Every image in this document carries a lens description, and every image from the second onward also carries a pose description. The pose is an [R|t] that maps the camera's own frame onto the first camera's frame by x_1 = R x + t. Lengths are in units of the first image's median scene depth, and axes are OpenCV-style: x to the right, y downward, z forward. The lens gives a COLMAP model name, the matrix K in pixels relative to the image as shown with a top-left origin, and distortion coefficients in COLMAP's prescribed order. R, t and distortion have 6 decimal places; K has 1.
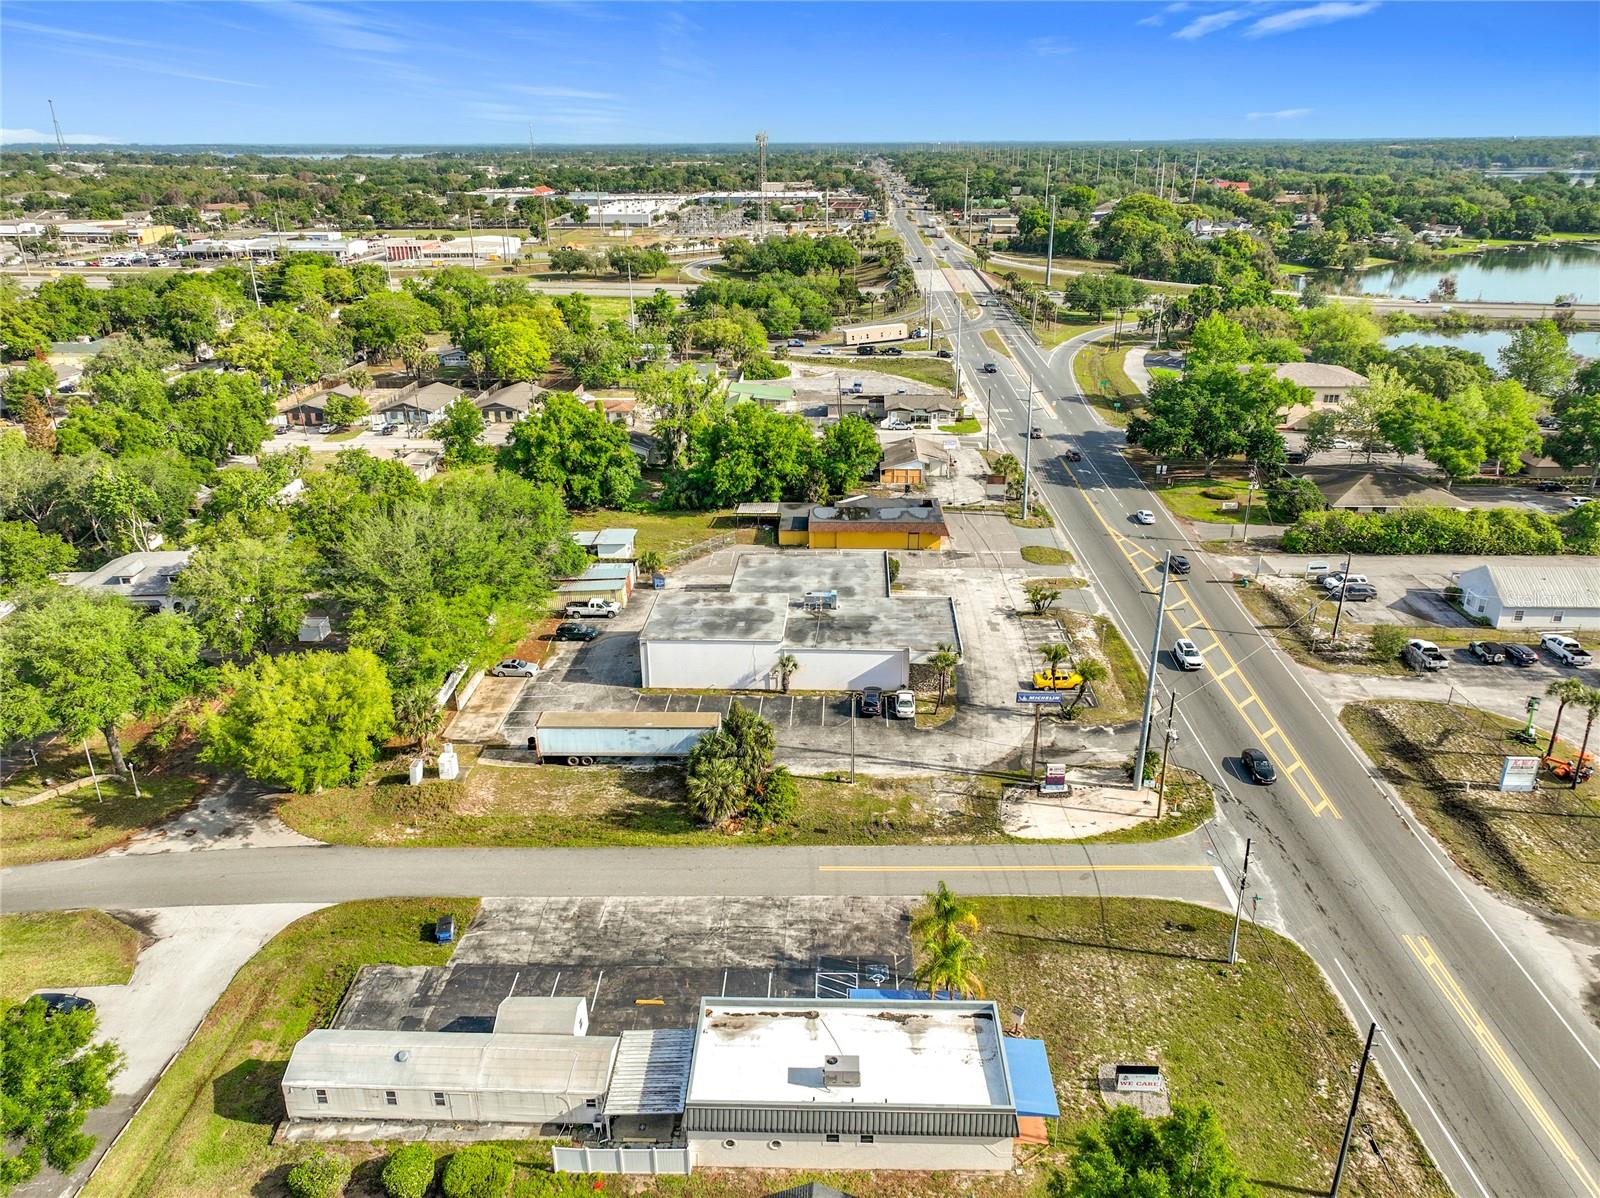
lens RADIAL K [[1119.0, 0, 806.0], [0, 1119.0, 634.3], [0, 0, 1]] dist [0.015393, 0.001123]
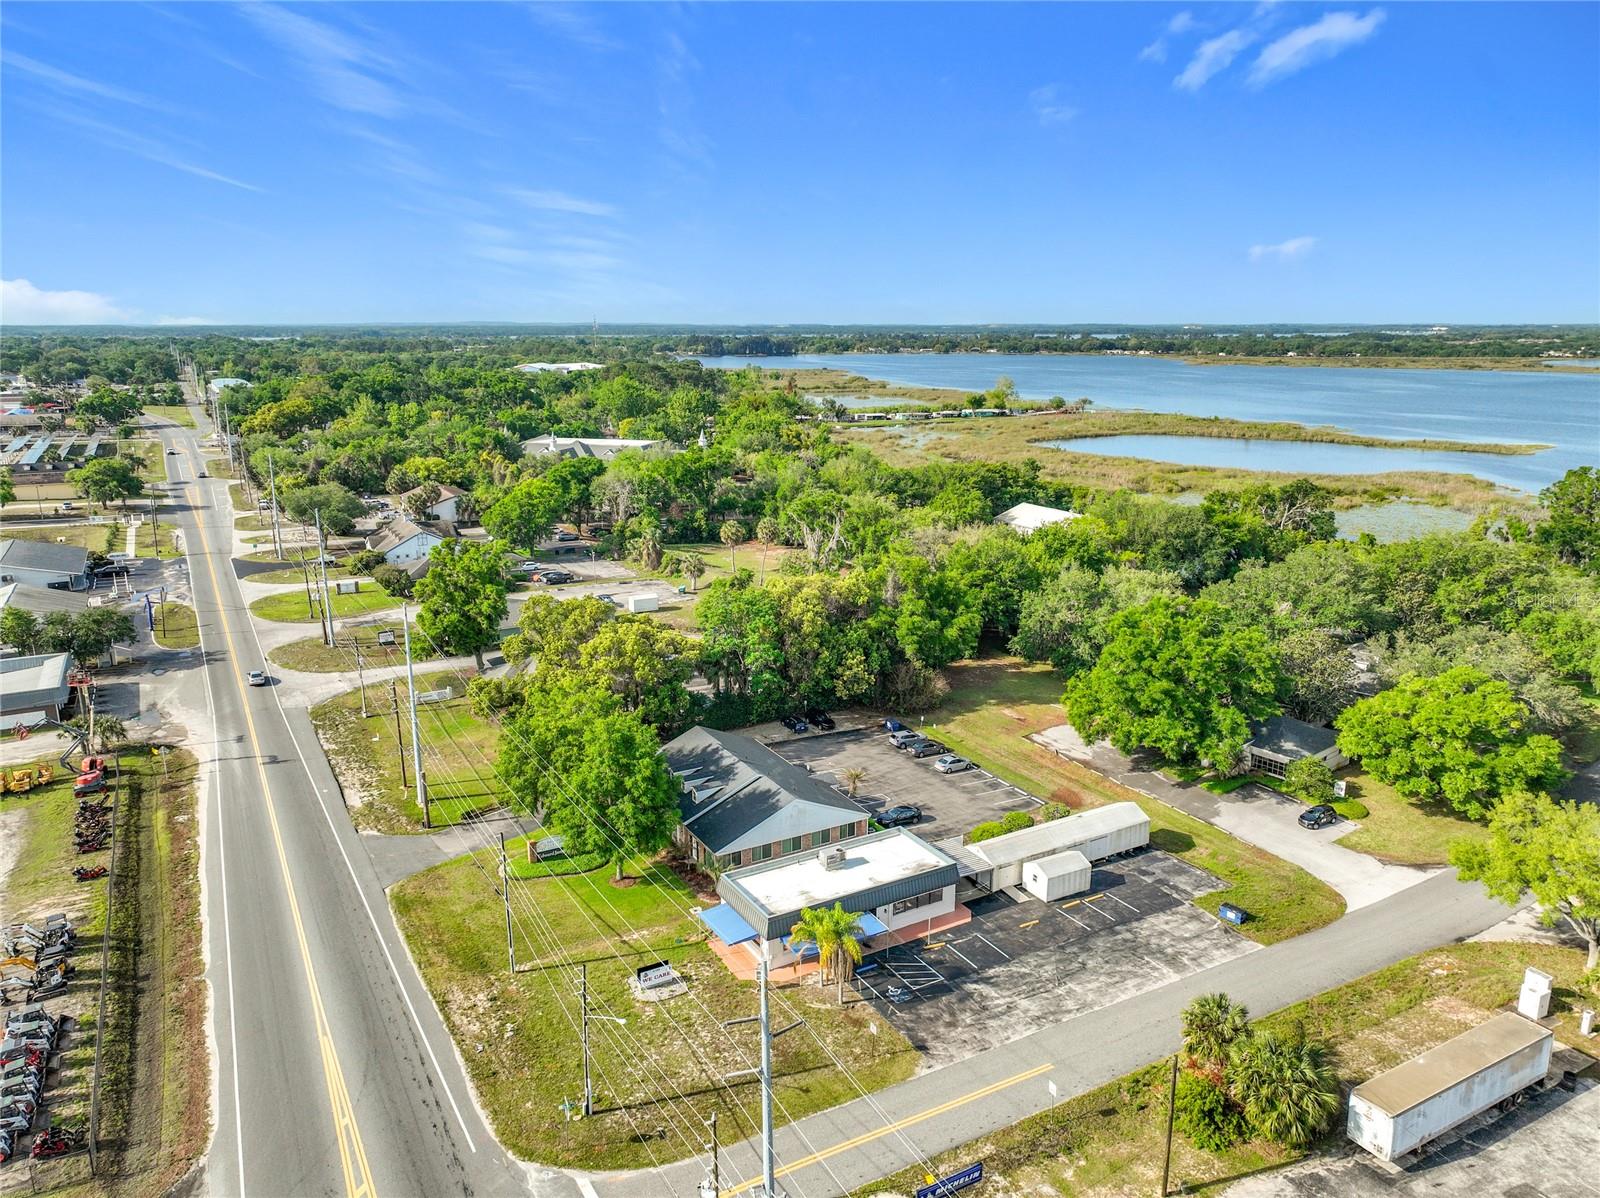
lens RADIAL K [[1126.2, 0, 807.1], [0, 1126.2, 594.7], [0, 0, 1]] dist [0.012881, 0.004214]
pose [[-0.850634, 0.129935, -0.509449, 0.580735], [-0.208806, 0.805793, 0.554164, -0.534353], [0.482516, 0.577767, -0.658304, 1.311811]]
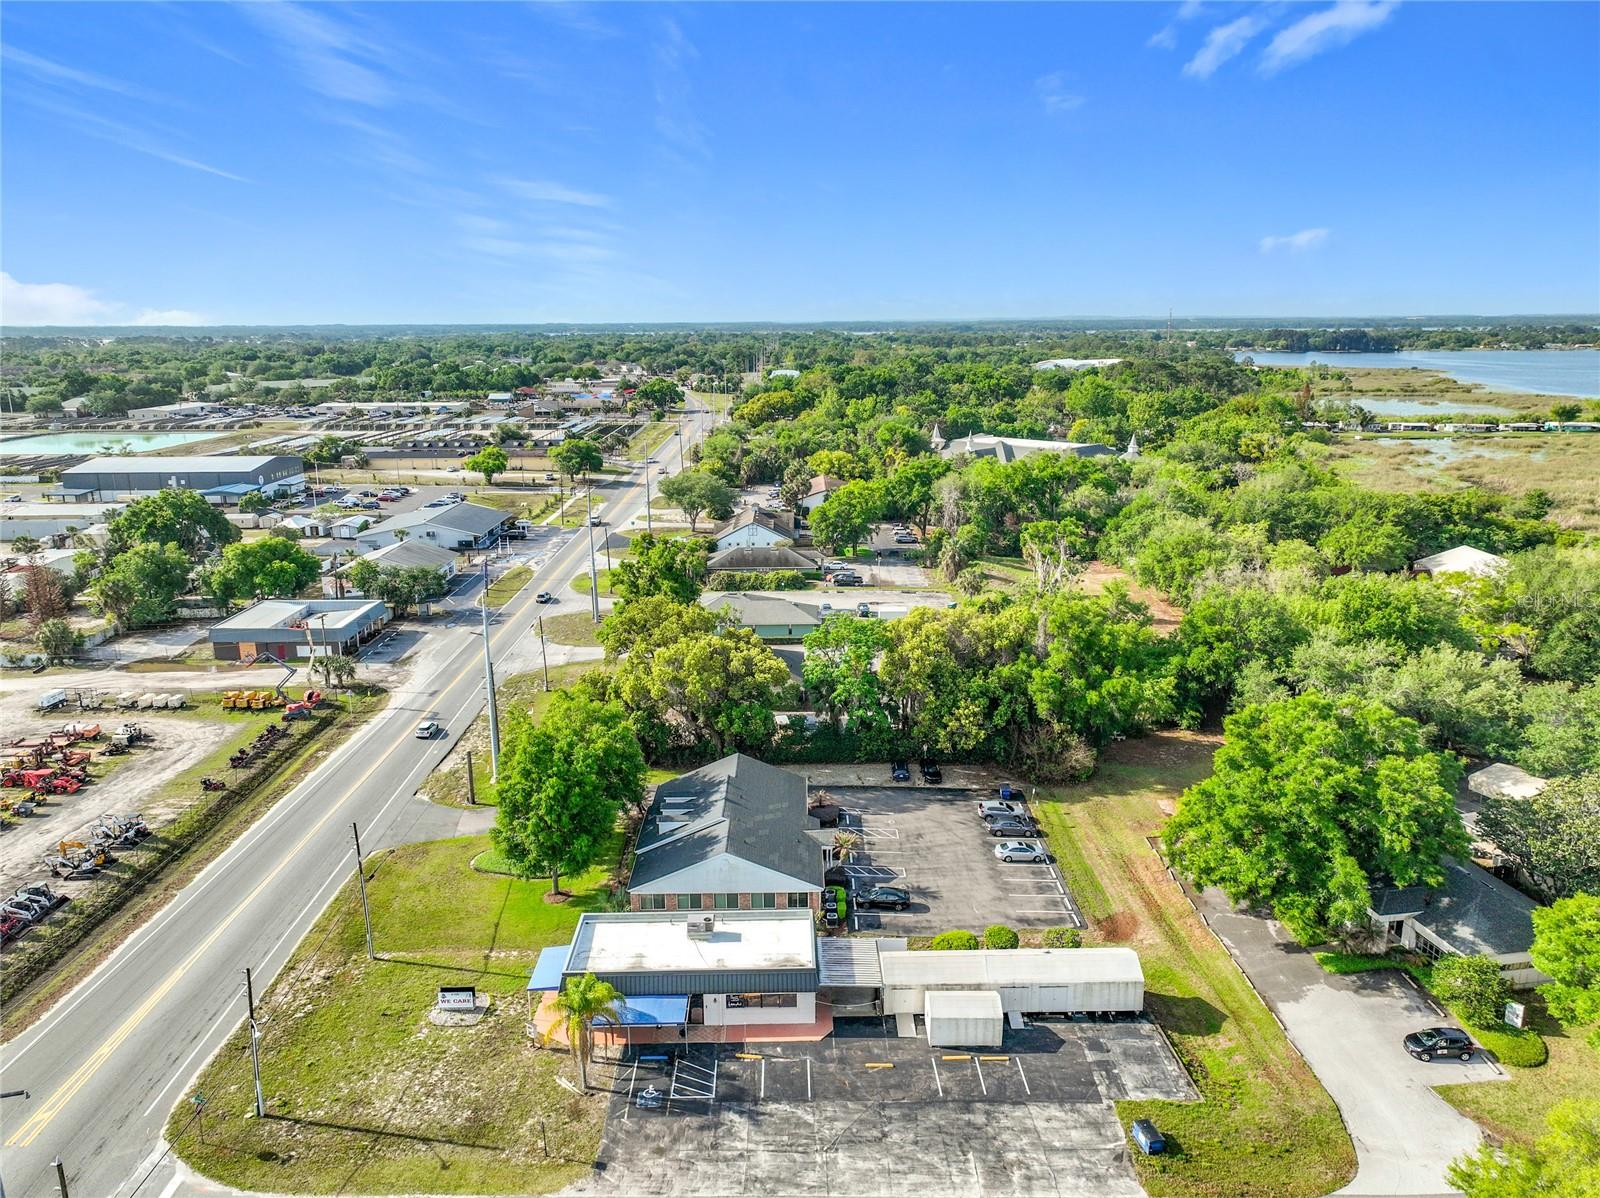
lens RADIAL K [[1126.2, 0, 807.1], [0, 1126.2, 594.7], [0, 0, 1]] dist [0.012881, 0.004214]
pose [[-0.998859, 0.023054, -0.041819, -0.035512], [-0.007422, 0.790152, 0.612866, -0.561660], [0.047173, 0.612477, -0.789080, 1.356904]]
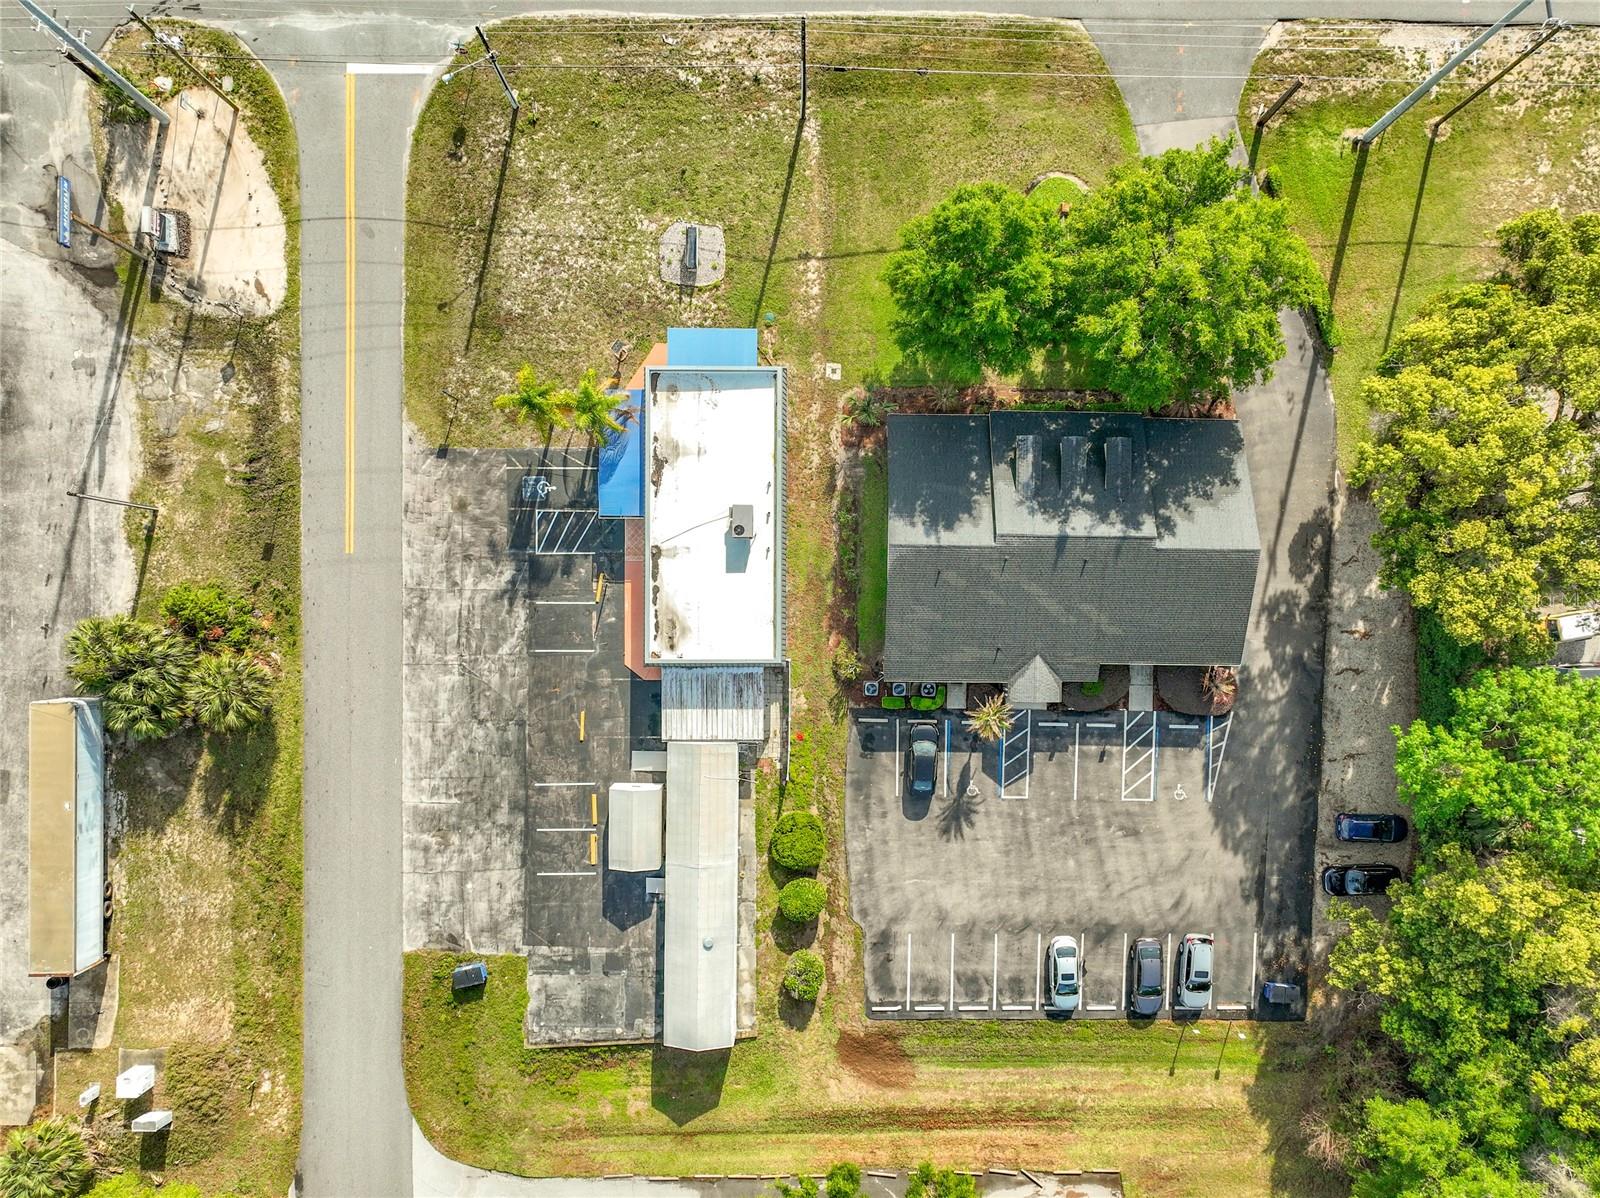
lens RADIAL K [[1136.8, 0, 799.1], [0, 1136.8, 627.0], [0, 0, 1]] dist [-0.006714, 0.003343]
pose [[-0.023906, -0.999708, 0.003538, -0.054731], [0.394798, -0.006190, 0.918747, -0.435679], [-0.918457, 0.023360, 0.394830, 0.386844]]
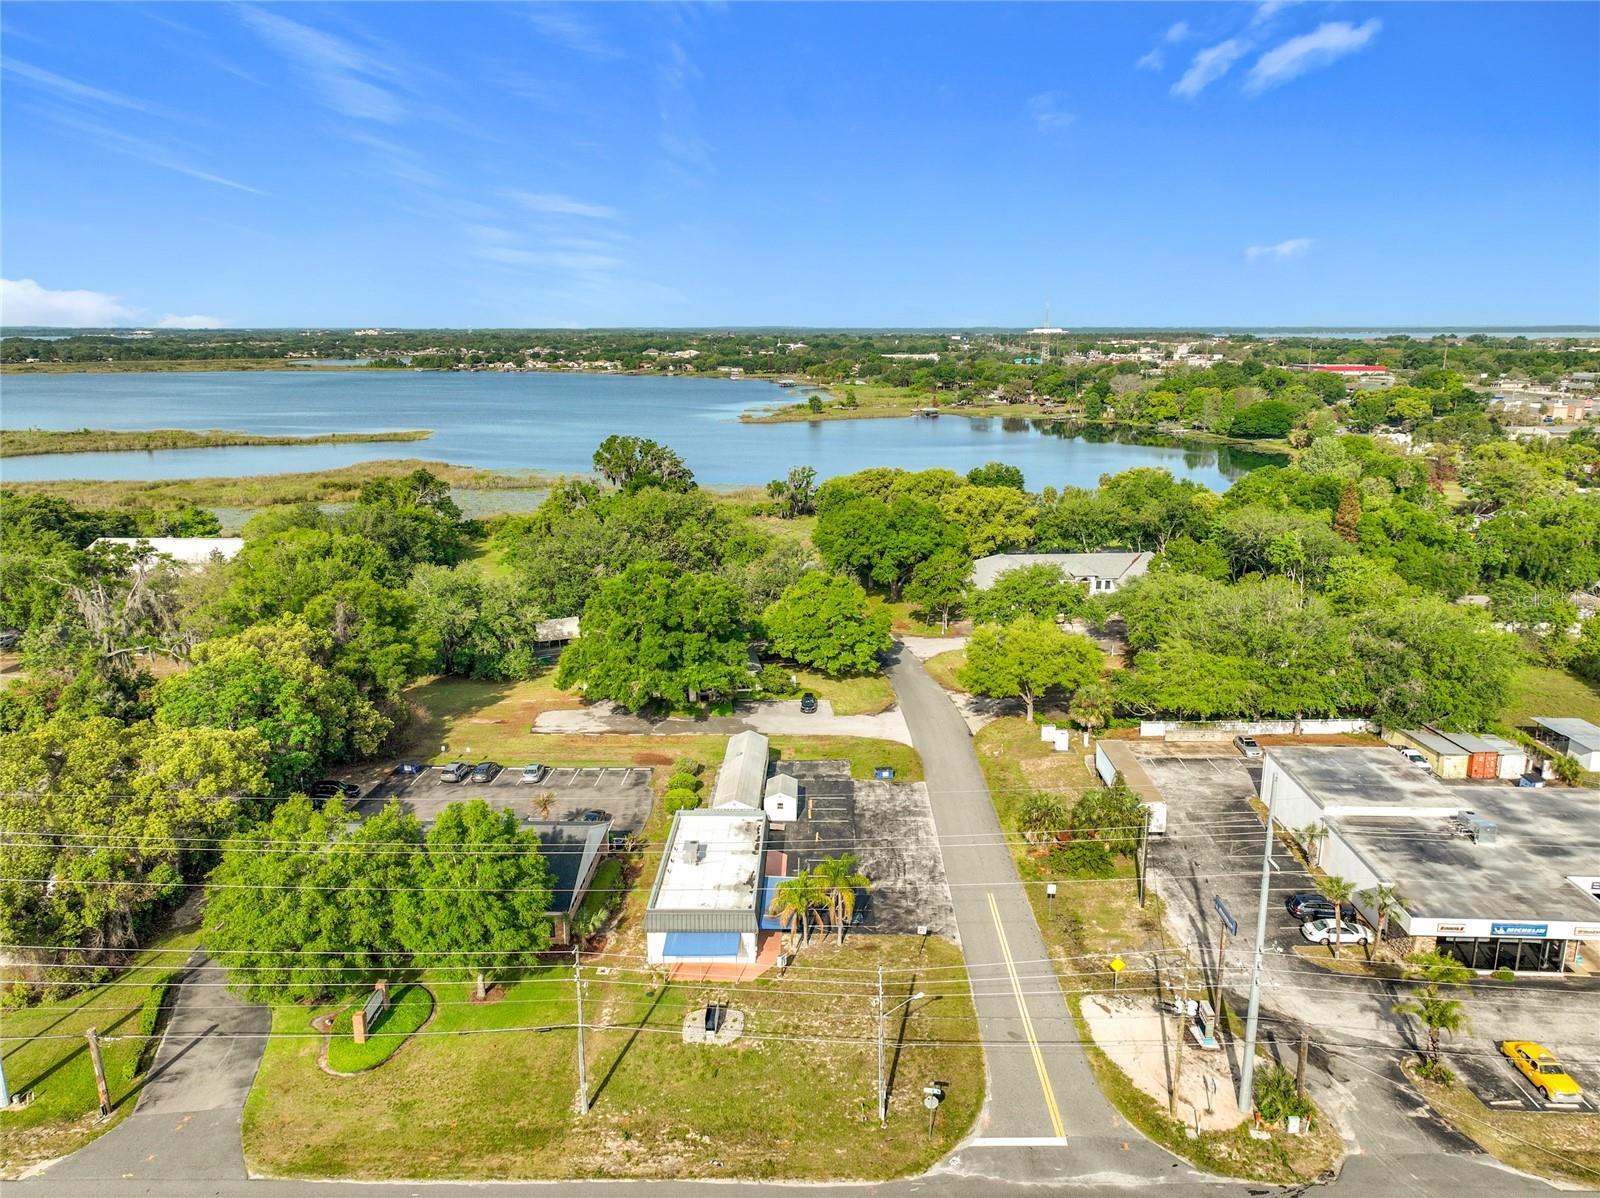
lens RADIAL K [[1119.0, 0, 806.0], [0, 1119.0, 634.3], [0, 0, 1]] dist [0.015393, 0.001123]
pose [[0.011213, 0.272690, -0.962037, 1.024139], [-0.404930, 0.880919, 0.244977, -0.215215], [0.914279, 0.386811, 0.120298, 0.627498]]
